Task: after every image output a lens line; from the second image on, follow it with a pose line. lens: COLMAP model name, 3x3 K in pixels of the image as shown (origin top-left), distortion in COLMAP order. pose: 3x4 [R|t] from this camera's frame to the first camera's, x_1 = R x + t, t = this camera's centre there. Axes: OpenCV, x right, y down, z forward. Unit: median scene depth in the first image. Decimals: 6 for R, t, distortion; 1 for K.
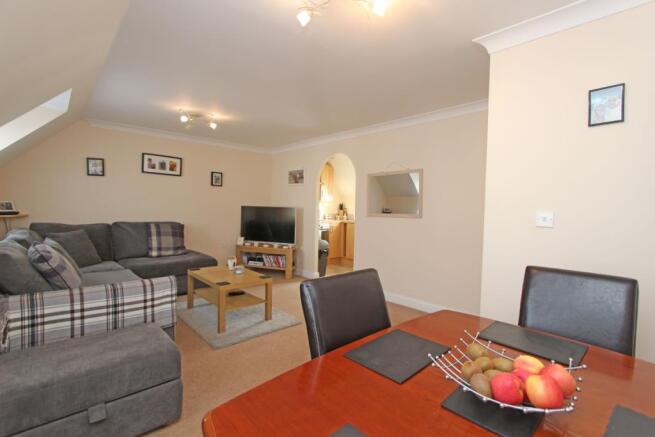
lens RADIAL K [[295.5, 0, 327.5], [0, 295.5, 218.5], [0, 0, 1]] dist [-0.000266, 0.000081]
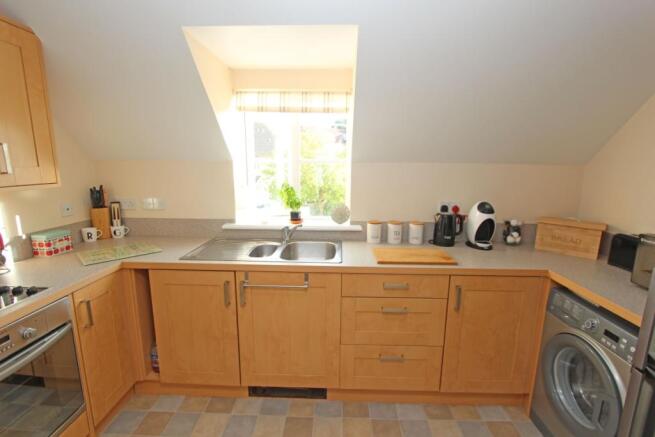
lens RADIAL K [[295.5, 0, 327.5], [0, 295.5, 218.5], [0, 0, 1]] dist [-0.000266, 0.000081]
pose [[0.705747, -0.152236, 0.691914, 0.001237], [0.036846, 0.983206, 0.178743, -0.063411], [-0.707505, -0.100653, 0.699504, 0.633302]]
